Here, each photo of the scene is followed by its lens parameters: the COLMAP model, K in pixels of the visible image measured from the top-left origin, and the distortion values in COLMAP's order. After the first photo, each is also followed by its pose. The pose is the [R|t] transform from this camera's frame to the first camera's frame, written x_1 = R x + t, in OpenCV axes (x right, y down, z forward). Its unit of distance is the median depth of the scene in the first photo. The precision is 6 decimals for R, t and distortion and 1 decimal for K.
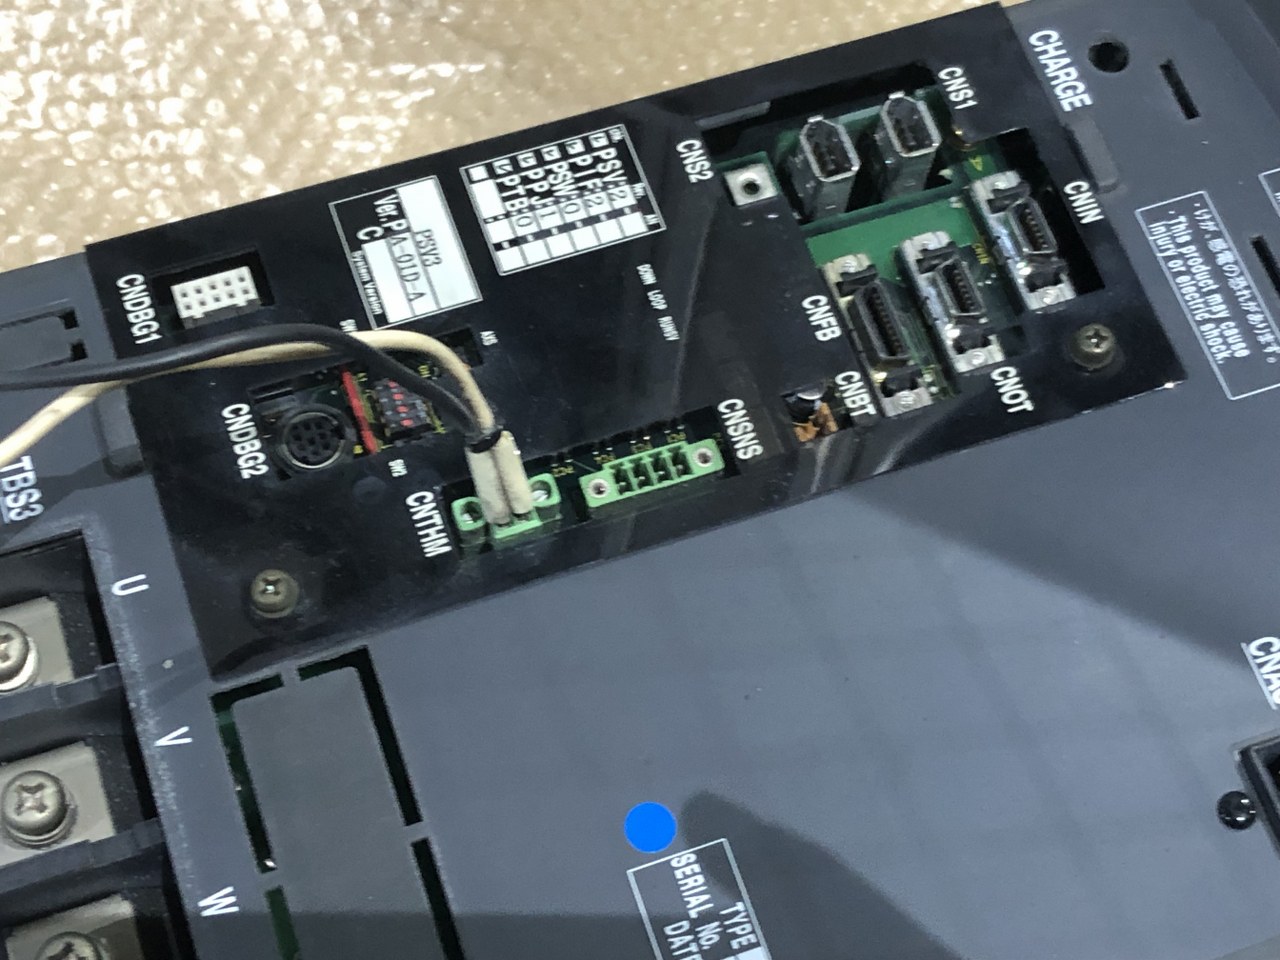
lens RADIAL K [[2201.1, 0, 629.0], [0, 2201.1, 487.3], [0, 0, 1]] dist [0.117159, 0.000000]
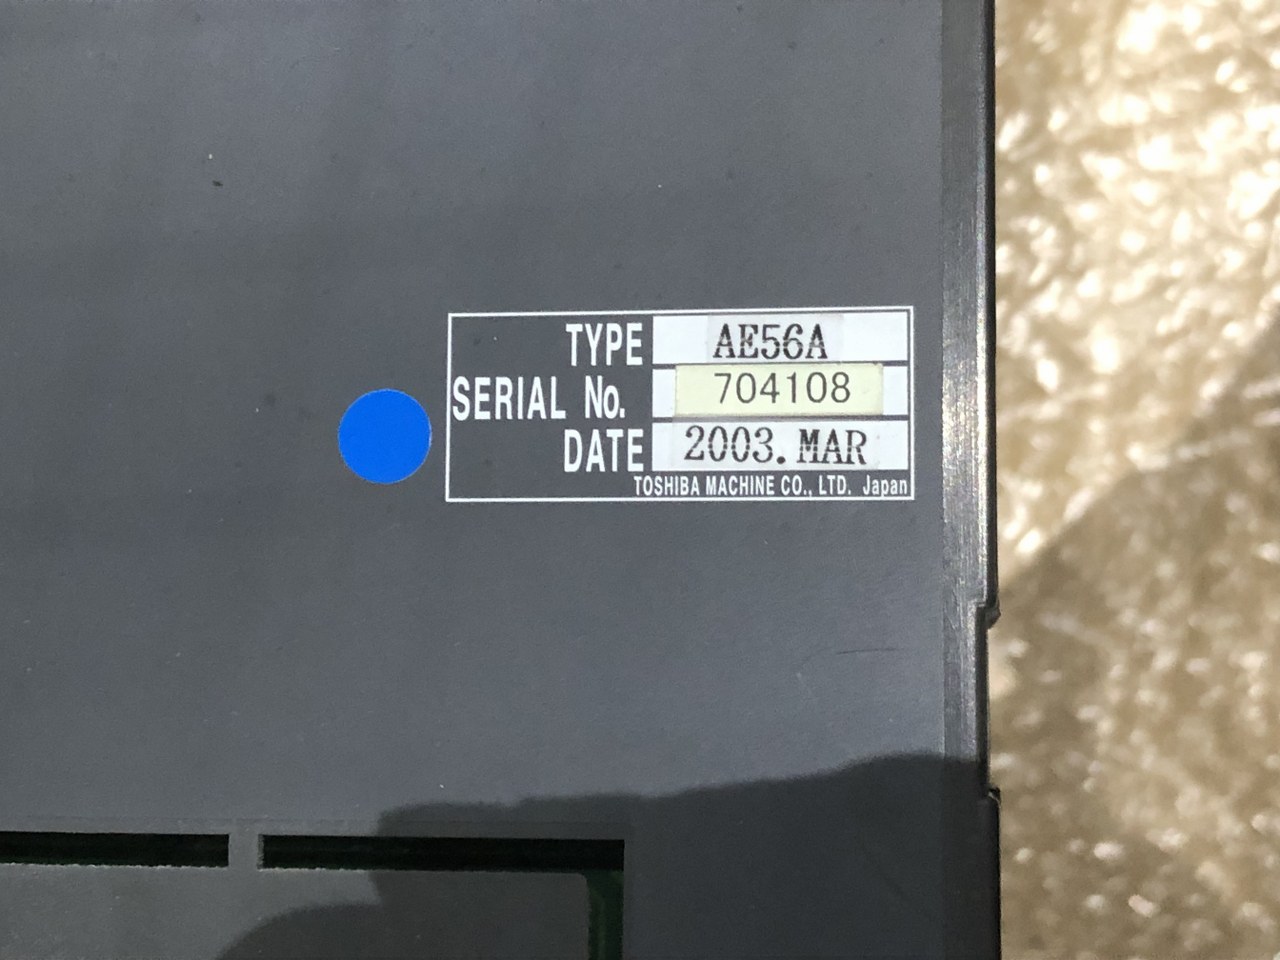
lens RADIAL K [[2201.1, 0, 632.1], [0, 2201.1, 483.5], [0, 0, 1]] dist [0.117159, 0.000000]
pose [[0.331122, -0.943270, 0.024516, 0.005131], [0.917962, 0.328034, 0.223021, 0.085288], [-0.218411, -0.051343, 0.974505, 0.422116]]
